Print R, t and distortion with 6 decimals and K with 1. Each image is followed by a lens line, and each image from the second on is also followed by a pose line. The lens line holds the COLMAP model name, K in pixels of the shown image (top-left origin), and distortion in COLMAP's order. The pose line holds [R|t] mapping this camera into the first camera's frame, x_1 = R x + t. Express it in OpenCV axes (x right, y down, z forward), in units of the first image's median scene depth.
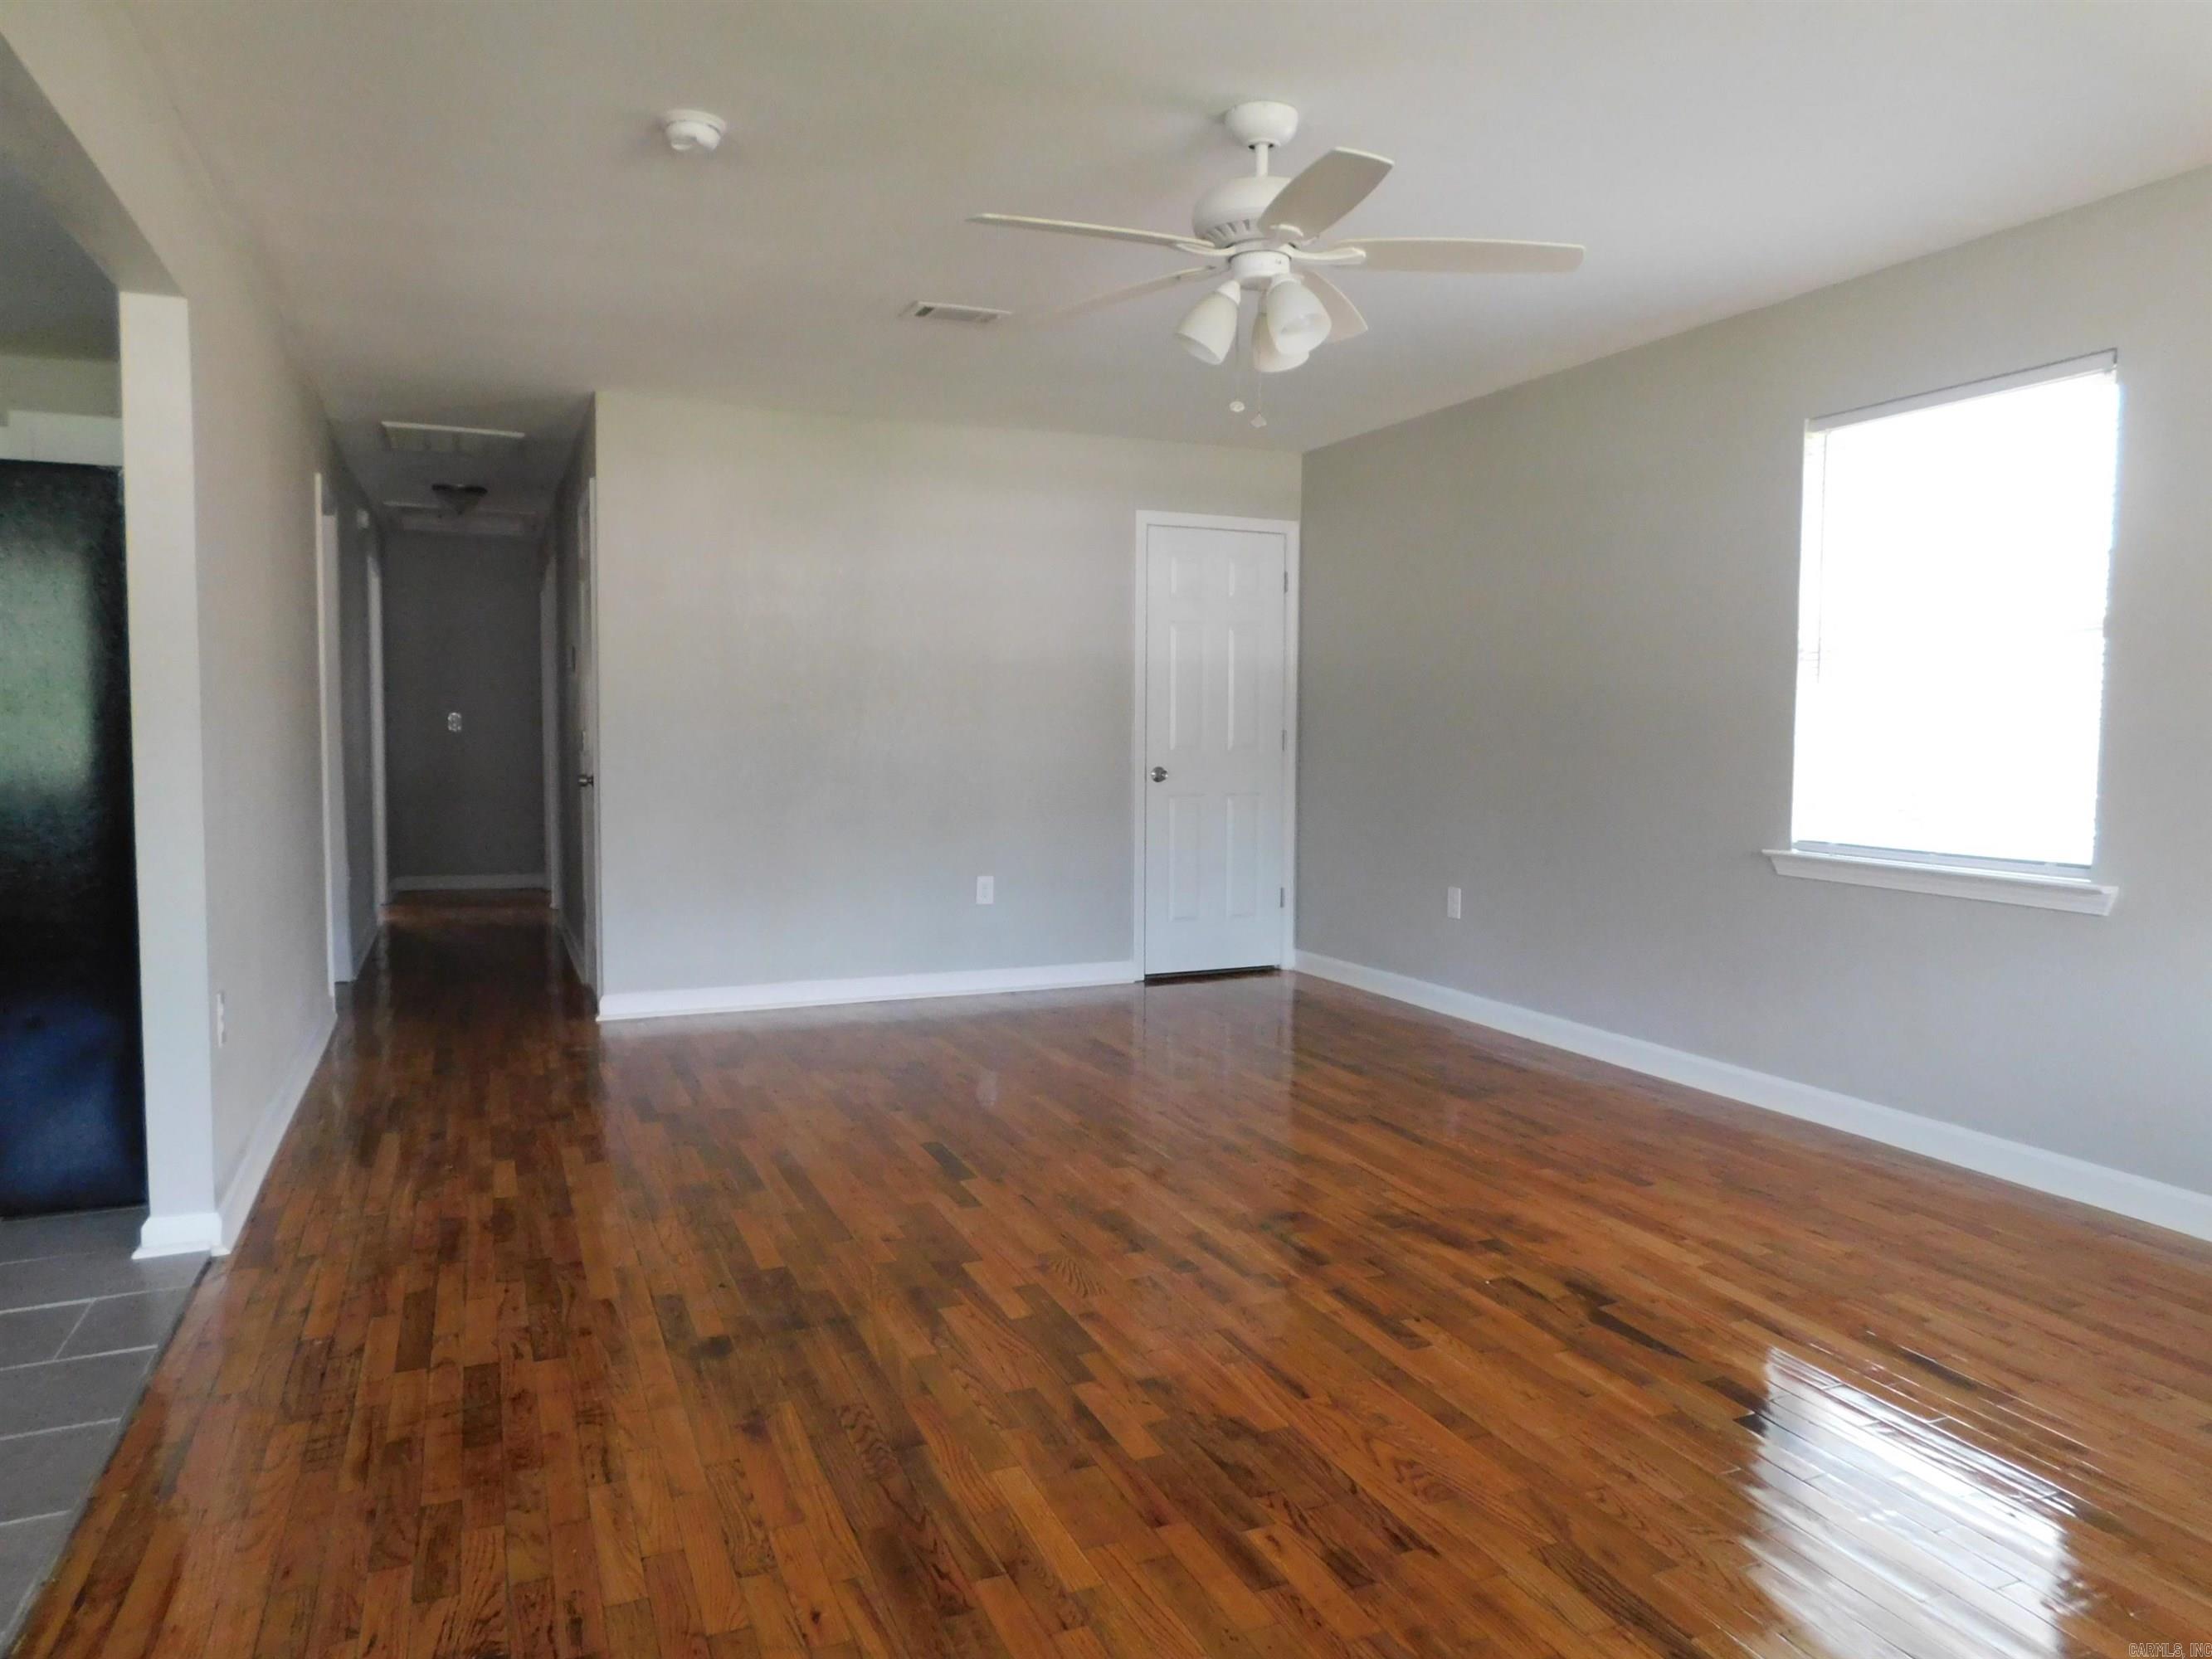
lens RADIAL K [[1472.7, 0, 1110.8], [0, 1472.7, 830.7], [0, 0, 1]] dist [-0.068011, 0.060442]
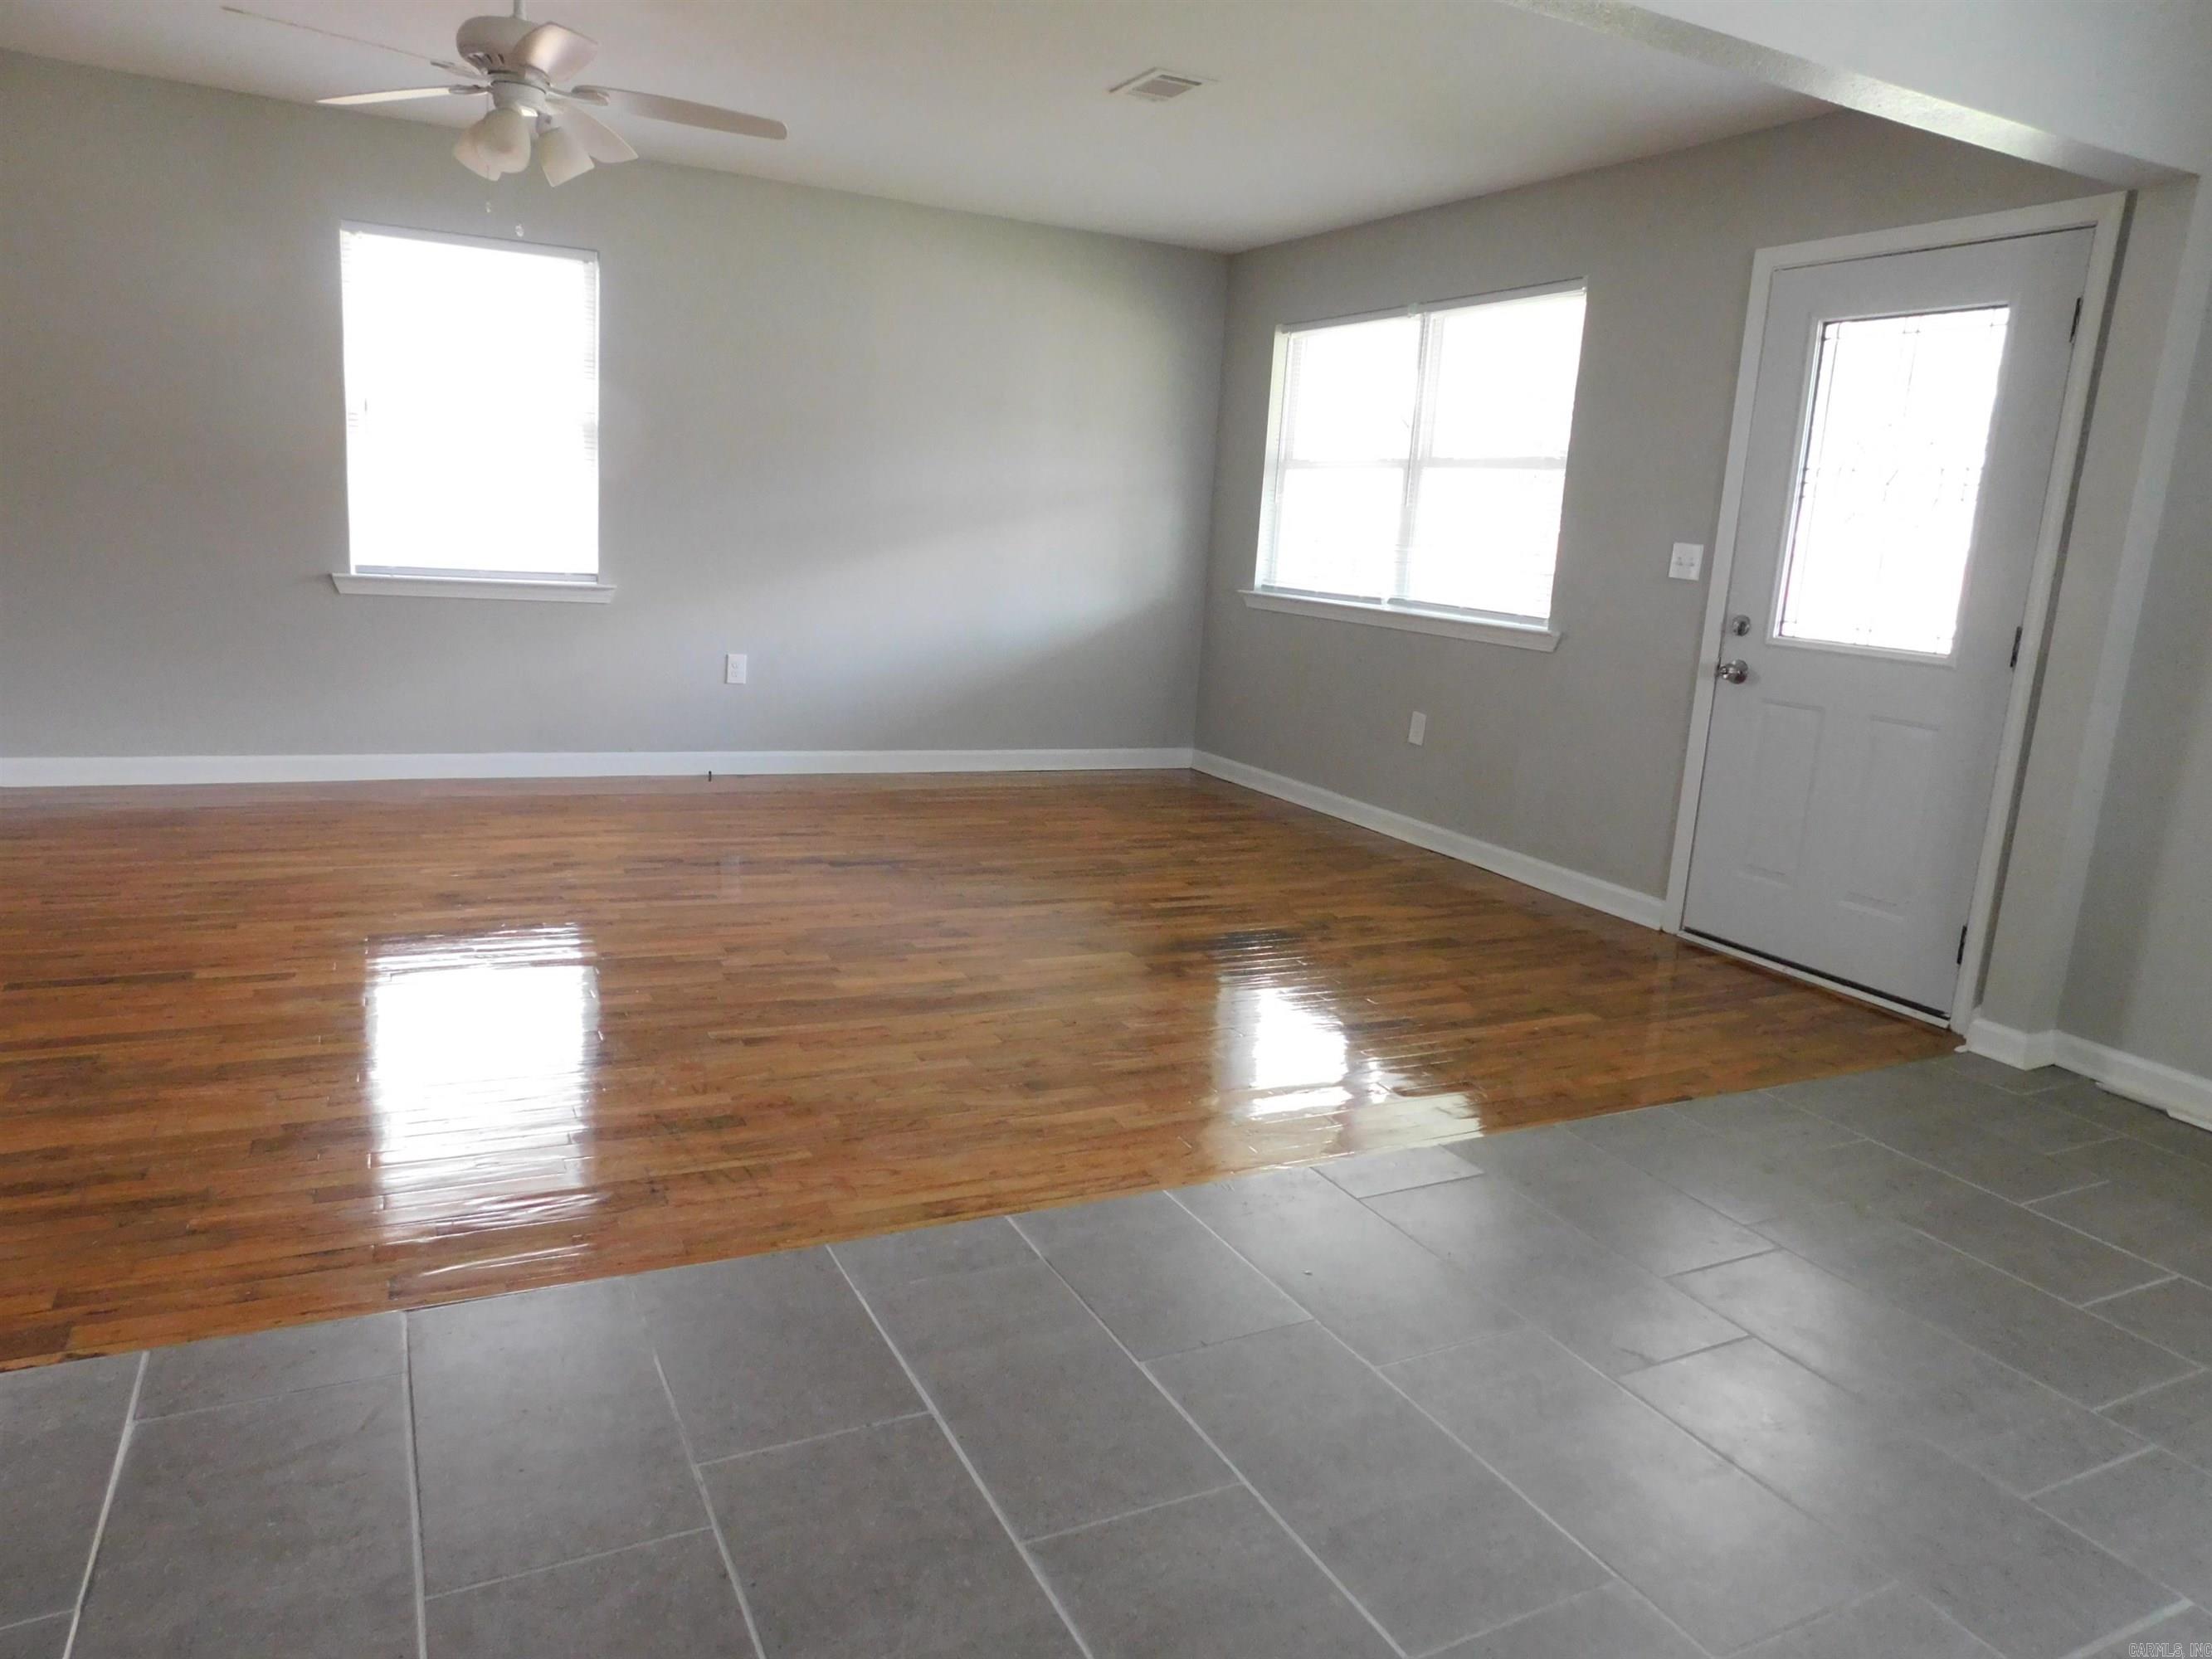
lens RADIAL K [[1472.7, 0, 1110.8], [0, 1472.7, 830.7], [0, 0, 1]] dist [-0.068011, 0.060442]
pose [[-0.051591, -0.212010, 0.975905, -1.338729], [0.005690, 0.977128, 0.212576, -0.051106], [-0.998652, 0.016520, -0.049205, 0.644761]]
